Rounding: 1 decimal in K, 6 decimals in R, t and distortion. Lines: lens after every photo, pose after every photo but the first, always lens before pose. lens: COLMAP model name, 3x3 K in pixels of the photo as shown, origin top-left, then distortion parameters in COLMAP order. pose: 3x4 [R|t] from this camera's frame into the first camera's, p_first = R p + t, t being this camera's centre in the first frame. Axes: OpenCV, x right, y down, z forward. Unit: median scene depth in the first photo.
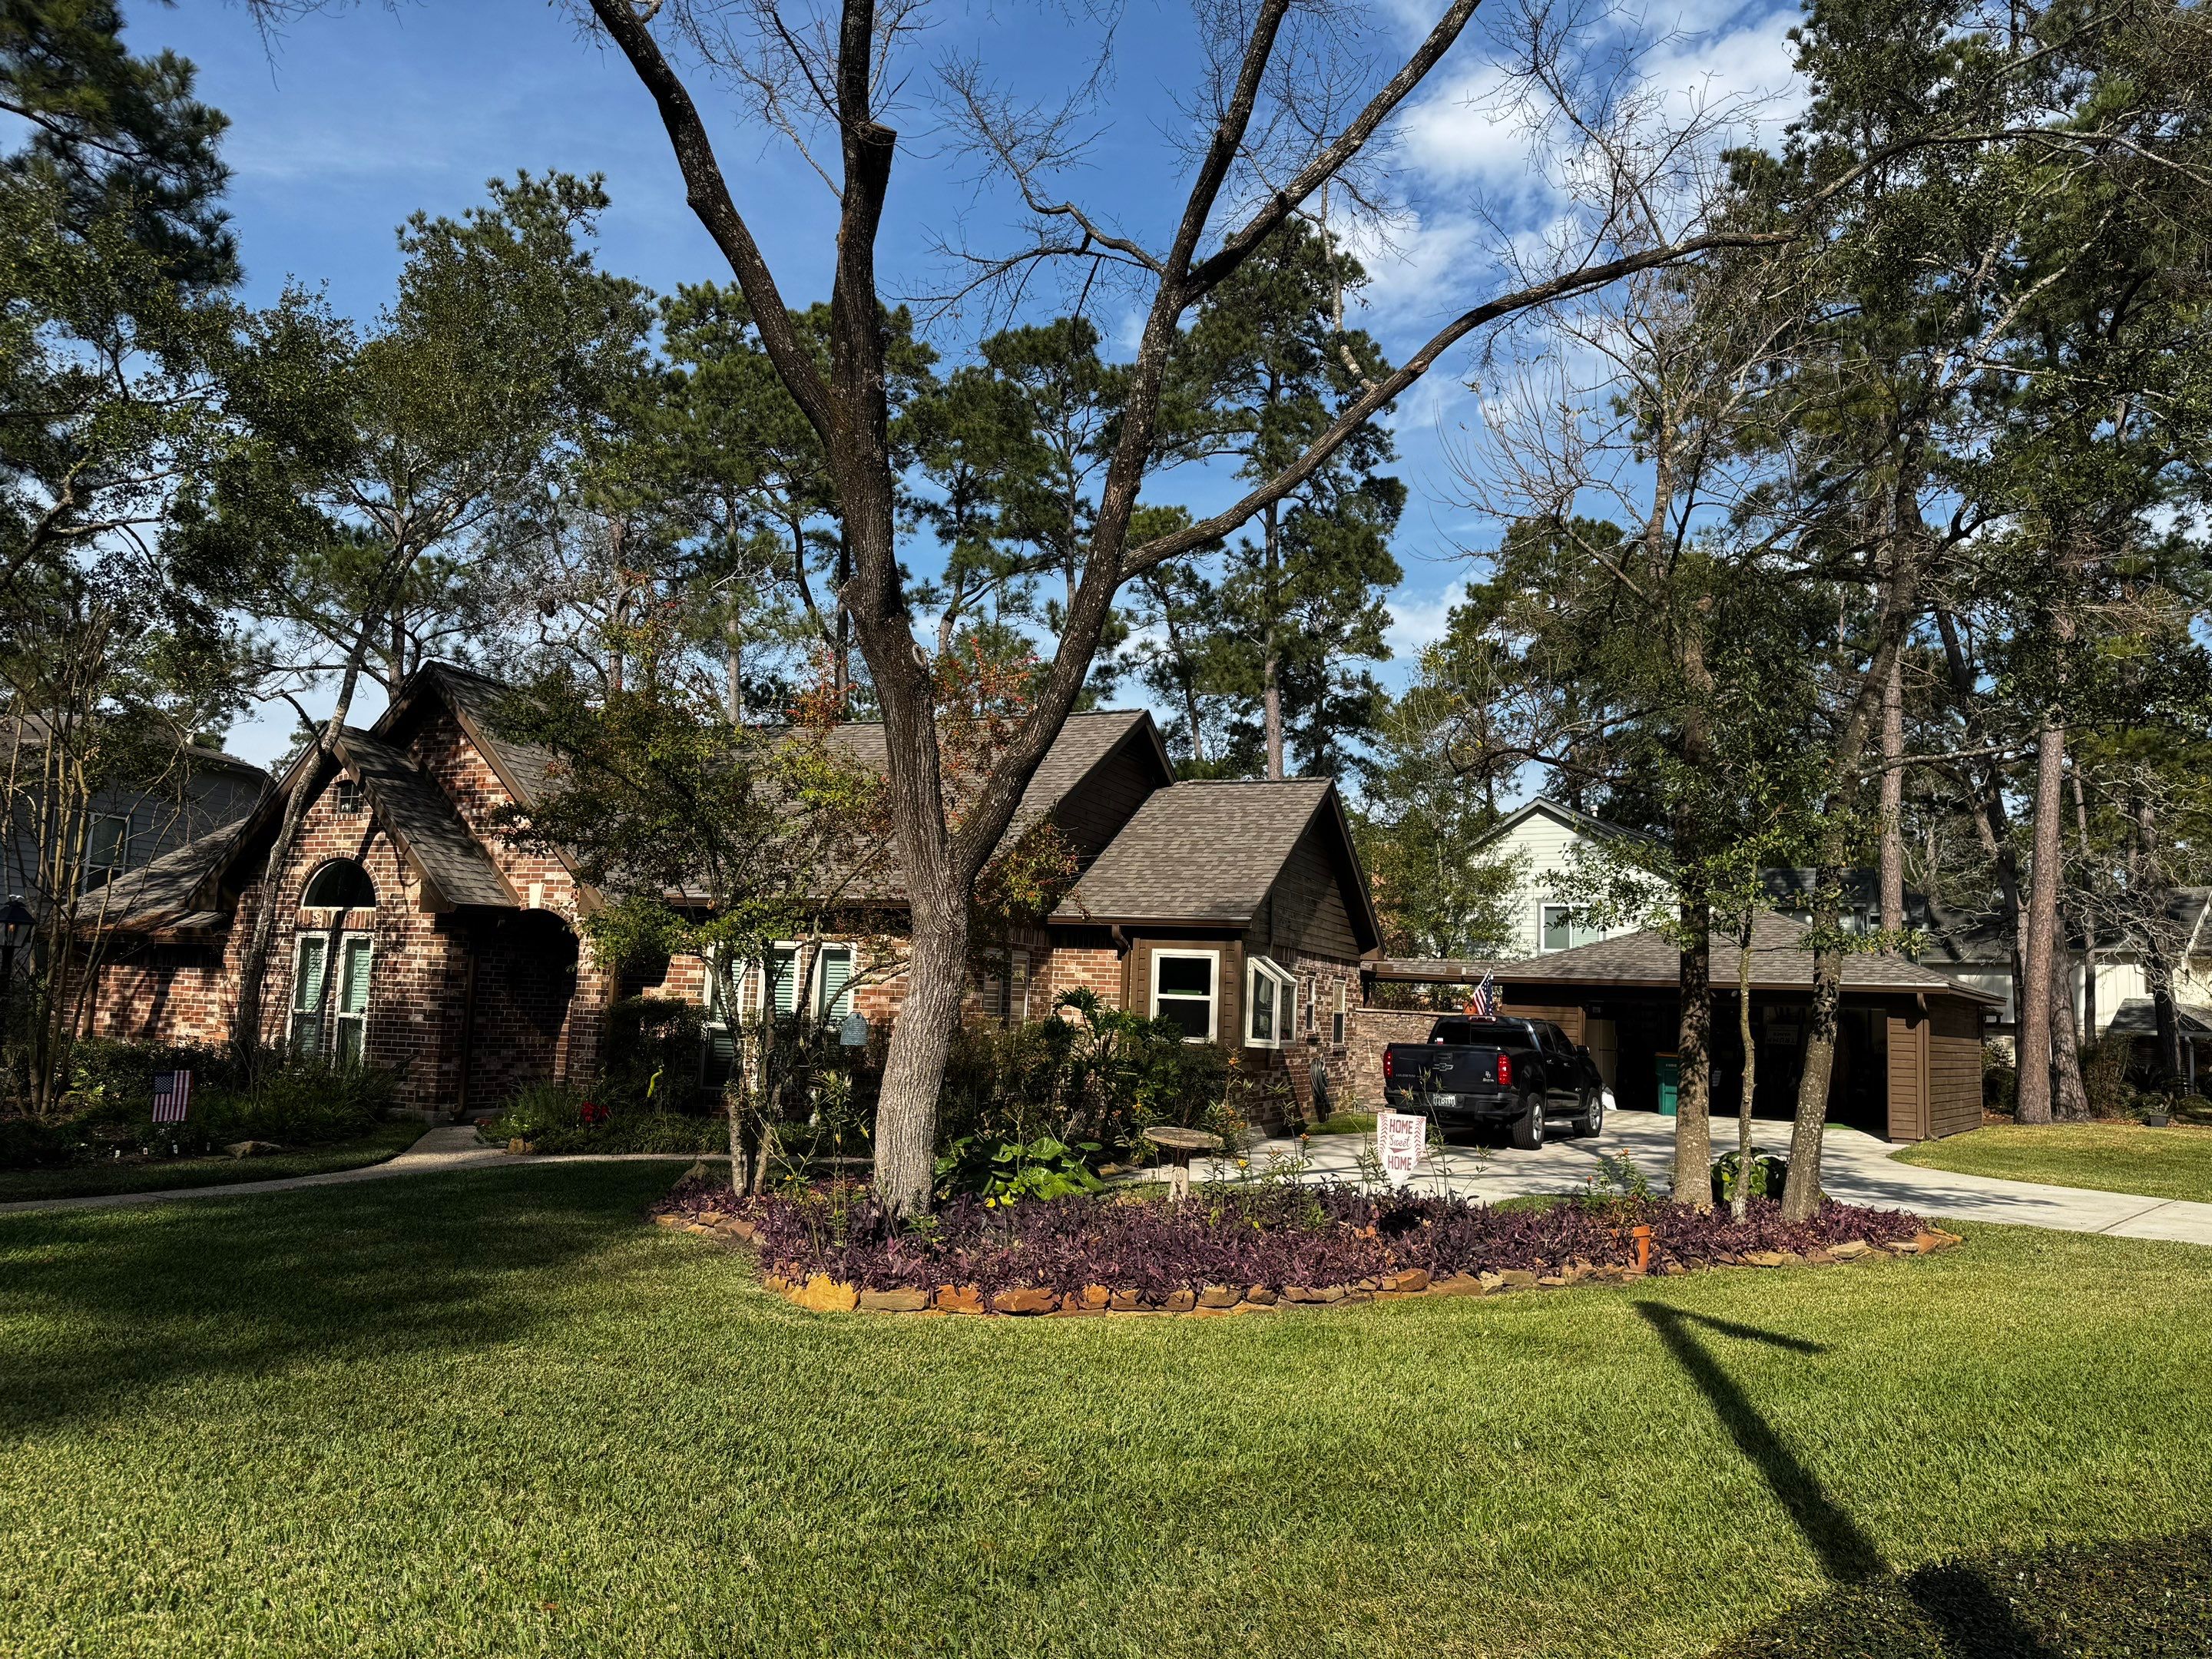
lens RADIAL K [[1555.4, 0, 1106.2], [0, 1555.4, 845.3], [0, 0, 1]] dist [0.044296, -0.037713]
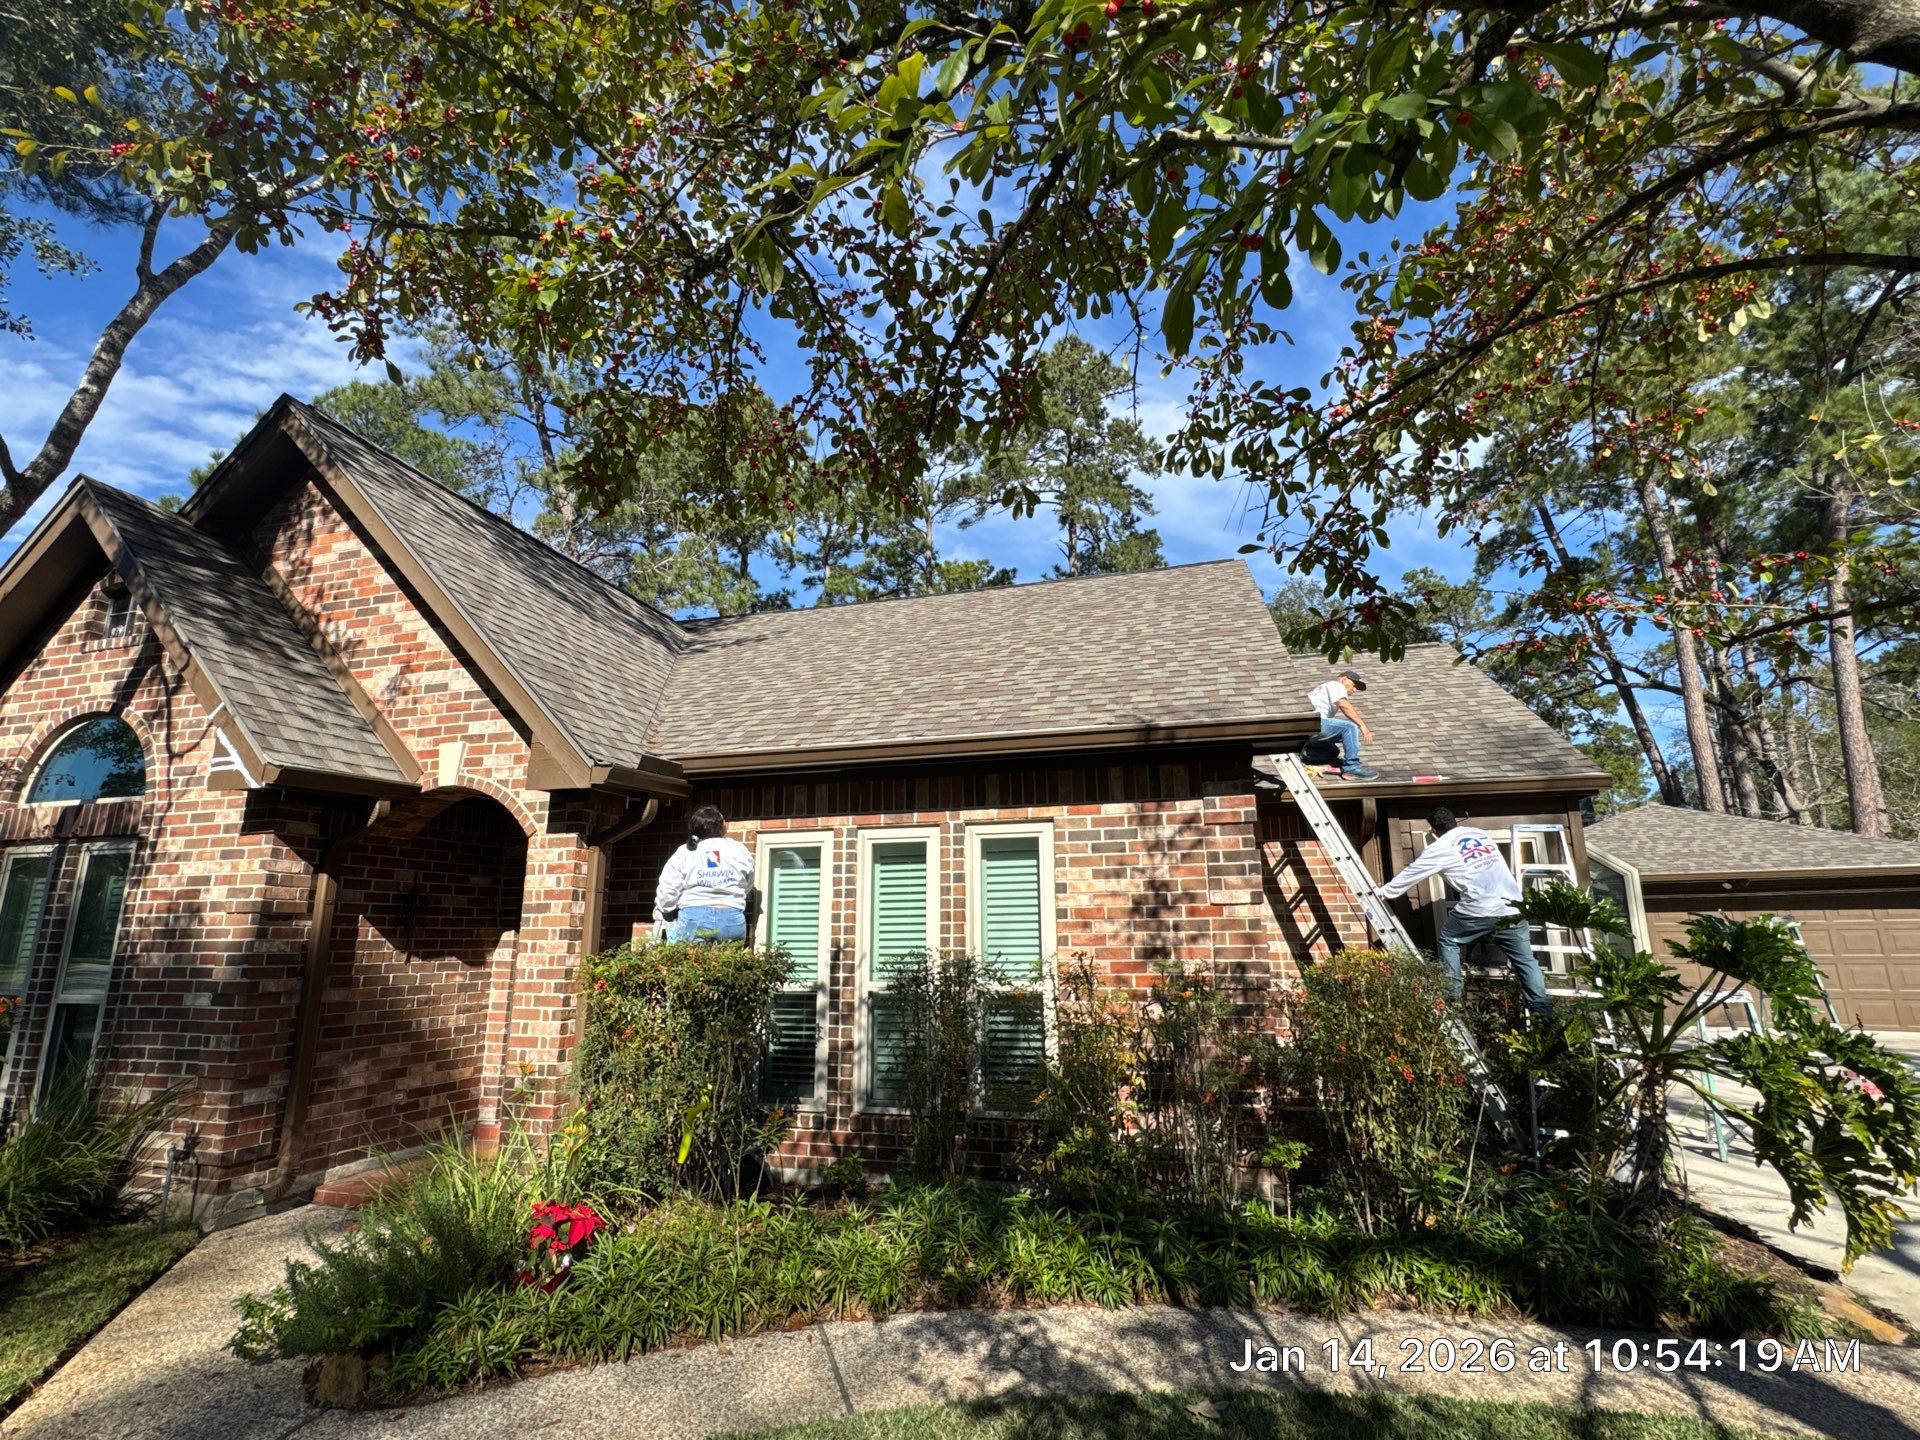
lens RADIAL K [[923.1, 0, 956.8], [0, 923.1, 719.3], [0, 0, 1]] dist [0.001314, 0.000201]
pose [[0.992893, -0.017761, 0.117682, -0.207762], [0.032289, 0.991915, -0.122729, 0.058375], [-0.114551, 0.125657, 0.985438, 0.605896]]
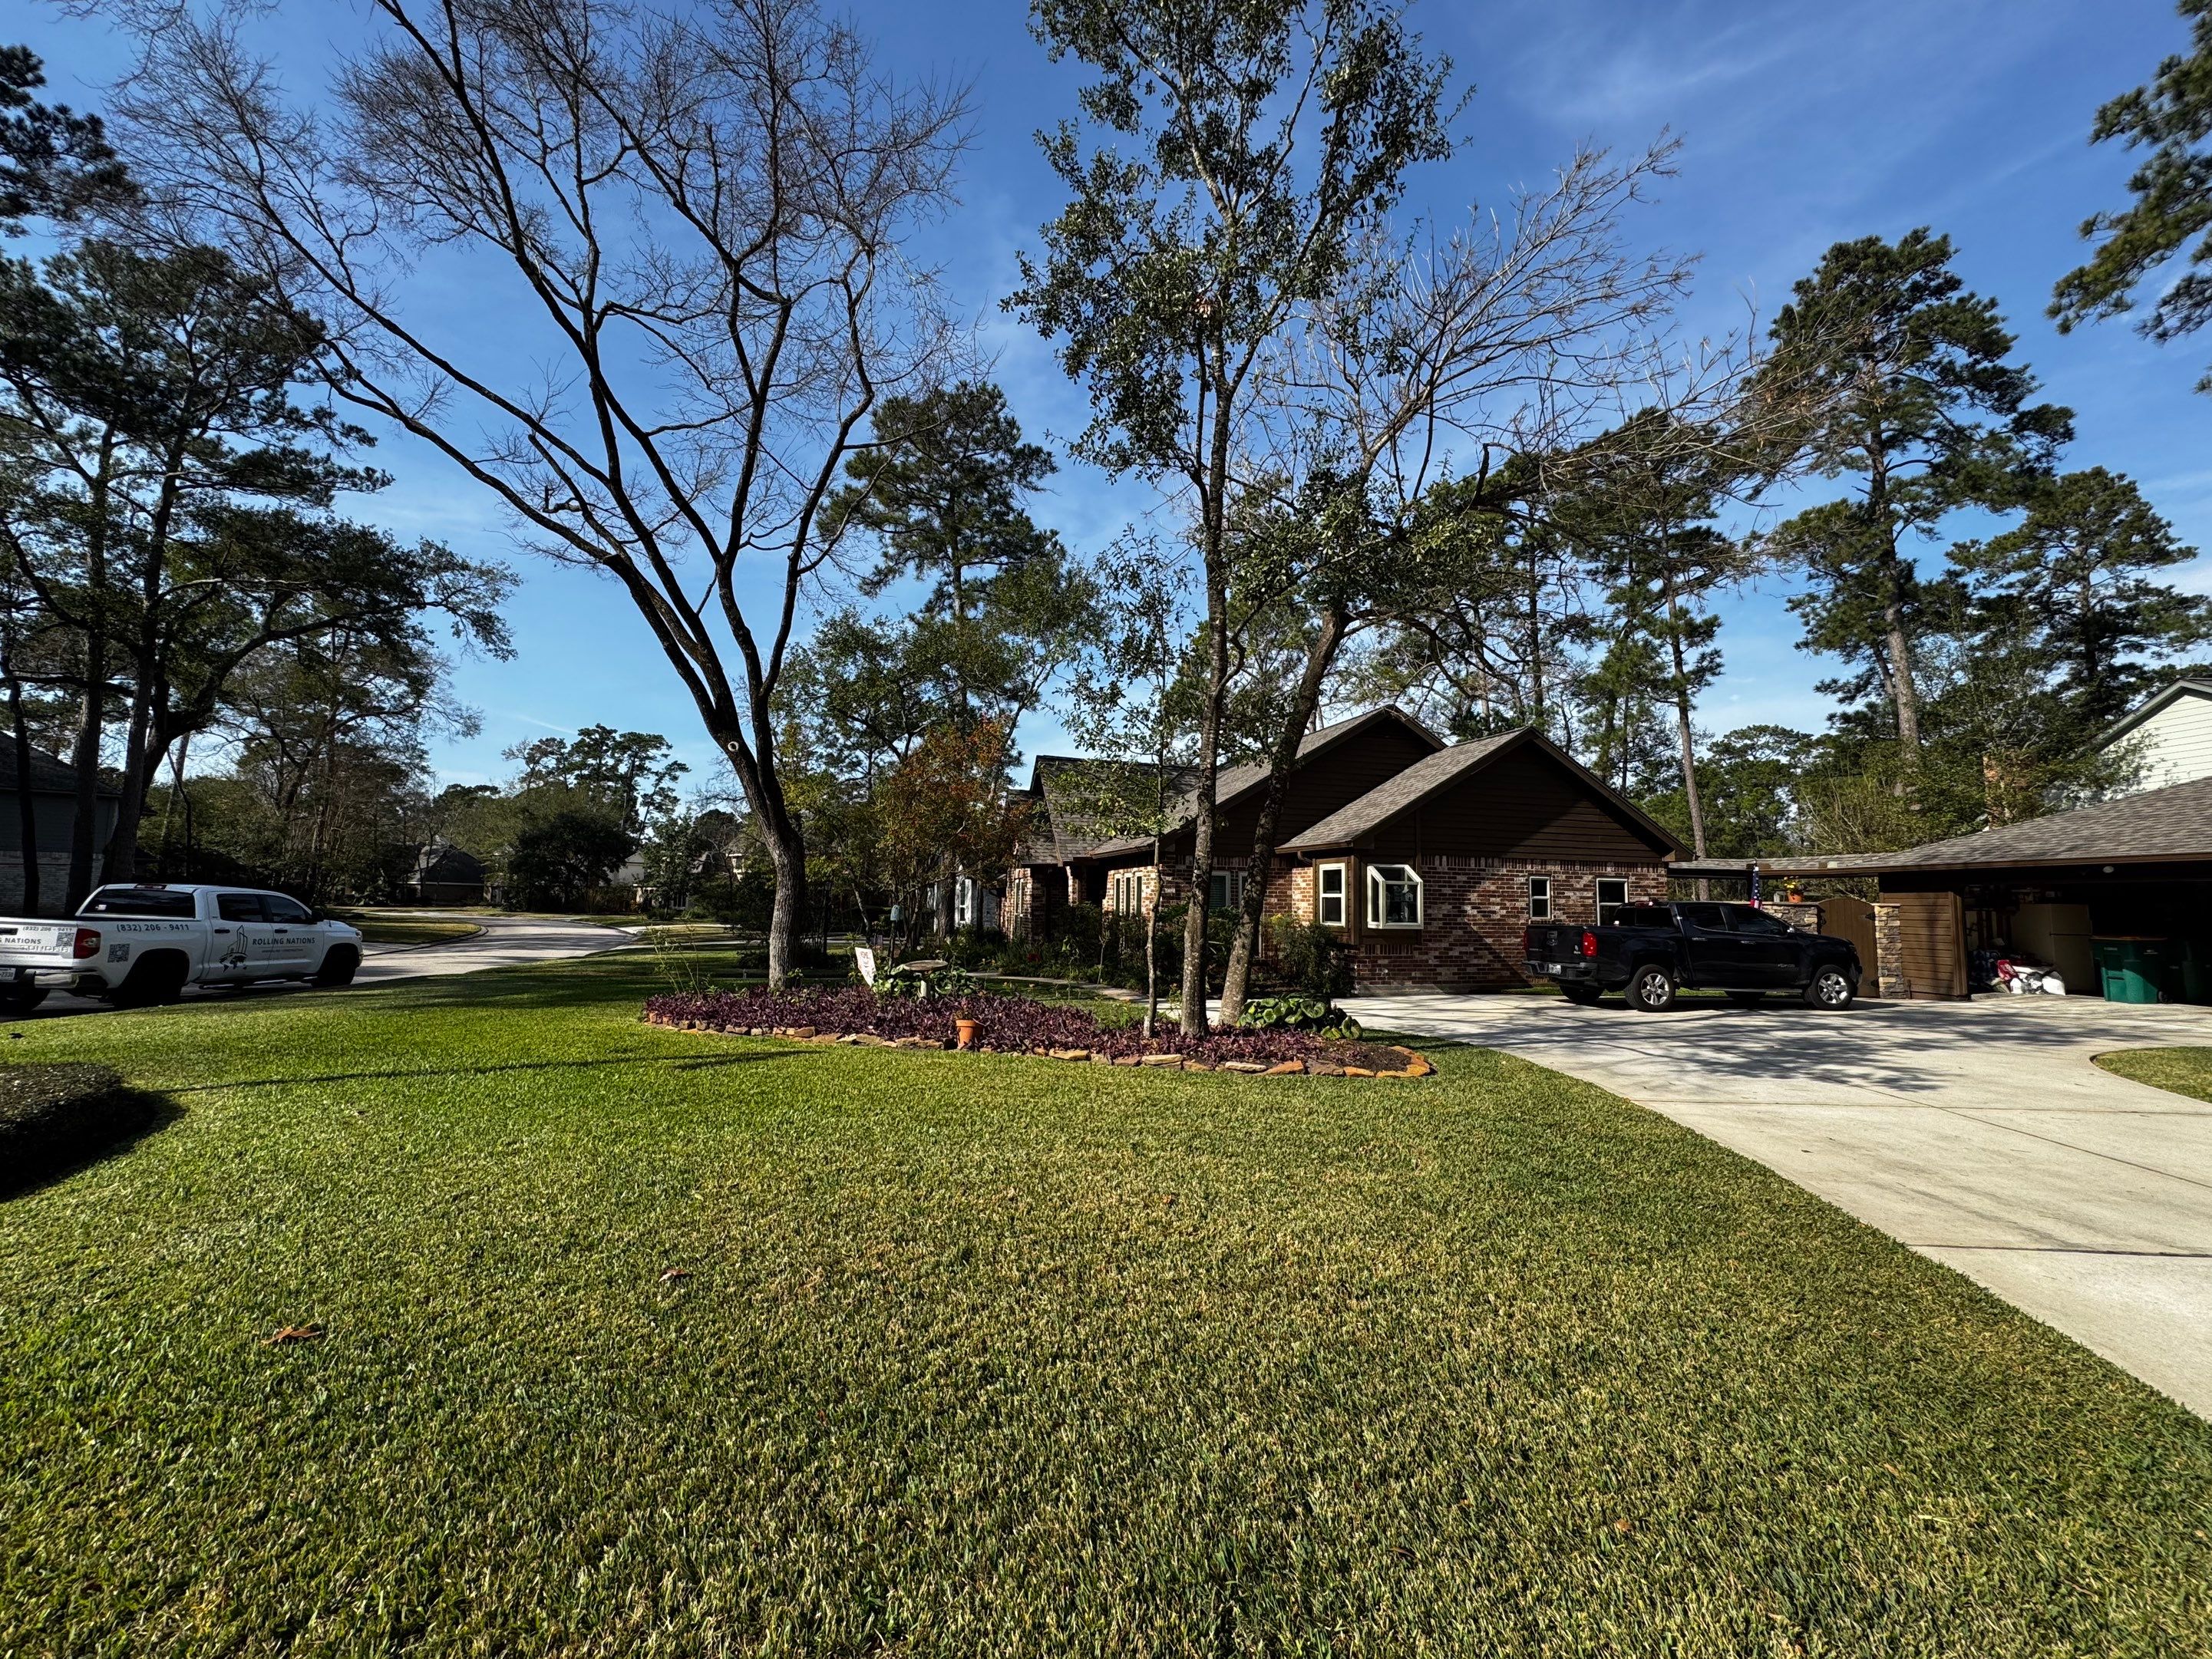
lens RADIAL K [[880.9, 0, 1101.2], [0, 880.9, 831.5], [0, 0, 1]] dist [0.001319, 0.000679]
pose [[0.623914, -0.092390, -0.776012, 0.562851], [0.094266, 0.994634, -0.042628, 0.048812], [0.775787, -0.046555, 0.629276, 0.265925]]
